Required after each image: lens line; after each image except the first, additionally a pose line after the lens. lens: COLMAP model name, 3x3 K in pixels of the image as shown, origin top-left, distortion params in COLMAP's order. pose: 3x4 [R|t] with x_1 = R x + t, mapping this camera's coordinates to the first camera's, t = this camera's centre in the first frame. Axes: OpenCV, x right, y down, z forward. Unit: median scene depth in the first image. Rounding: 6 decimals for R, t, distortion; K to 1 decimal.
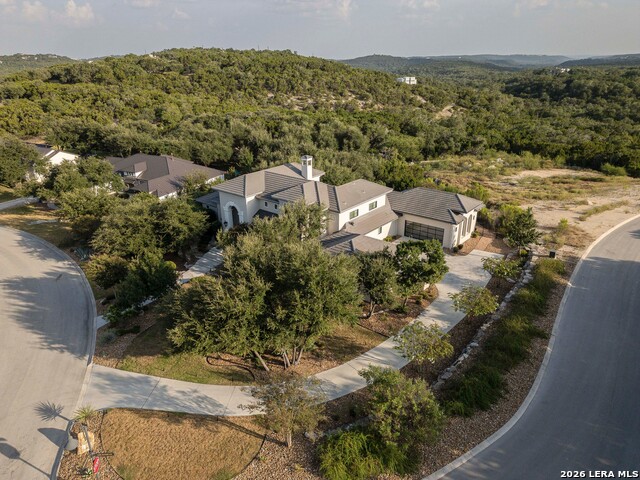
lens RADIAL K [[452.6, 0, 322.7], [0, 452.6, 237.7], [0, 0, 1]] dist [0.062608, -0.034210]
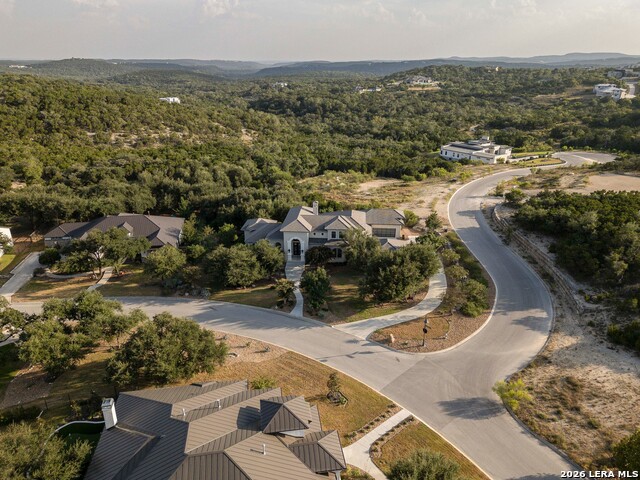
lens RADIAL K [[452.6, 0, 317.3], [0, 452.6, 239.2], [0, 0, 1]] dist [0.062608, -0.034210]
pose [[0.833394, -0.199685, 0.515345, -0.556525], [0.200257, 0.978188, 0.055179, -0.081768], [-0.515123, 0.057216, 0.855204, -0.256016]]
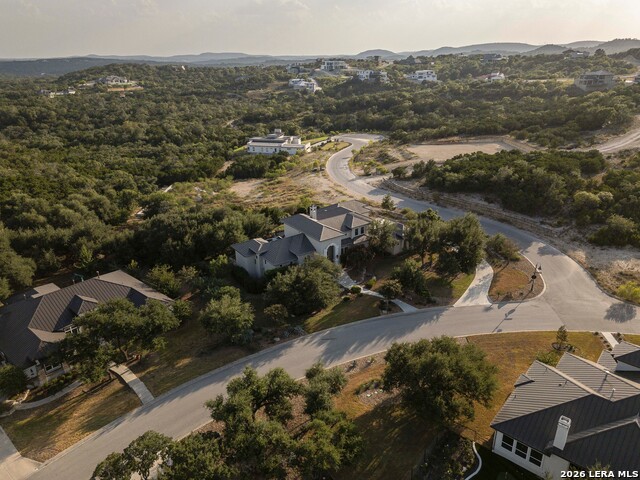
lens RADIAL K [[452.6, 0, 314.1], [0, 452.6, 242.7], [0, 0, 1]] dist [0.062608, -0.034210]
pose [[0.277244, -0.365023, 0.888760, -0.913048], [0.363923, 0.895994, 0.254470, -0.284377], [-0.889211, 0.252890, 0.381249, 0.254342]]
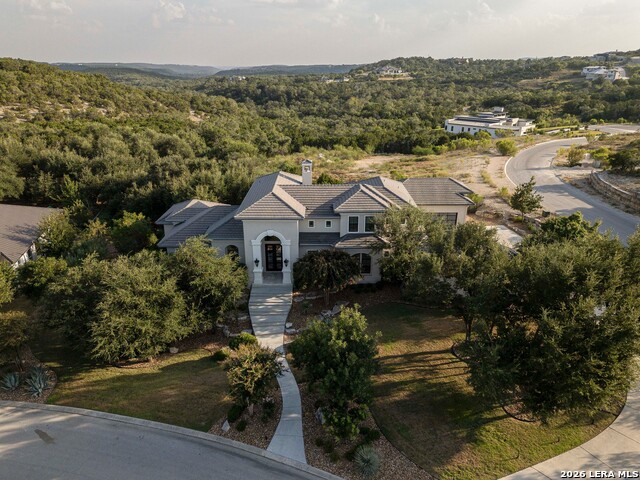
lens RADIAL K [[452.6, 0, 319.5], [0, 452.6, 244.1], [0, 0, 1]] dist [0.062608, -0.034210]
pose [[0.780671, -0.223422, 0.583640, -0.322714], [0.226415, 0.971578, 0.069077, -0.050510], [-0.582486, 0.078219, 0.809069, 0.202014]]
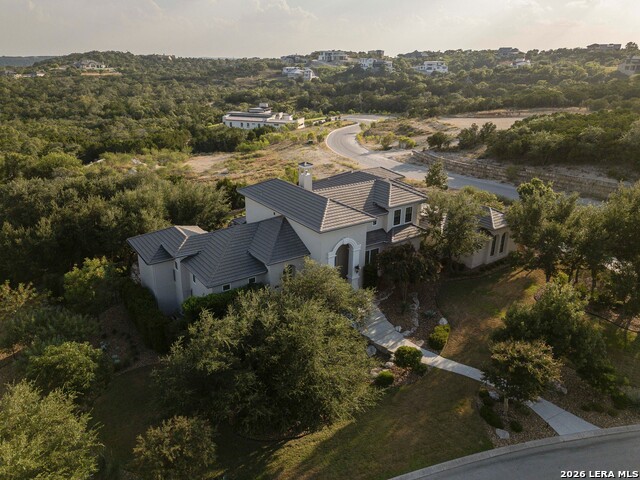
lens RADIAL K [[452.6, 0, 308.2], [0, 452.6, 240.8], [0, 0, 1]] dist [0.062608, -0.034210]
pose [[0.282406, -0.336554, 0.898320, -0.469361], [0.337168, 0.911514, 0.235501, -0.144104], [-0.898090, 0.236378, 0.370892, 0.449780]]
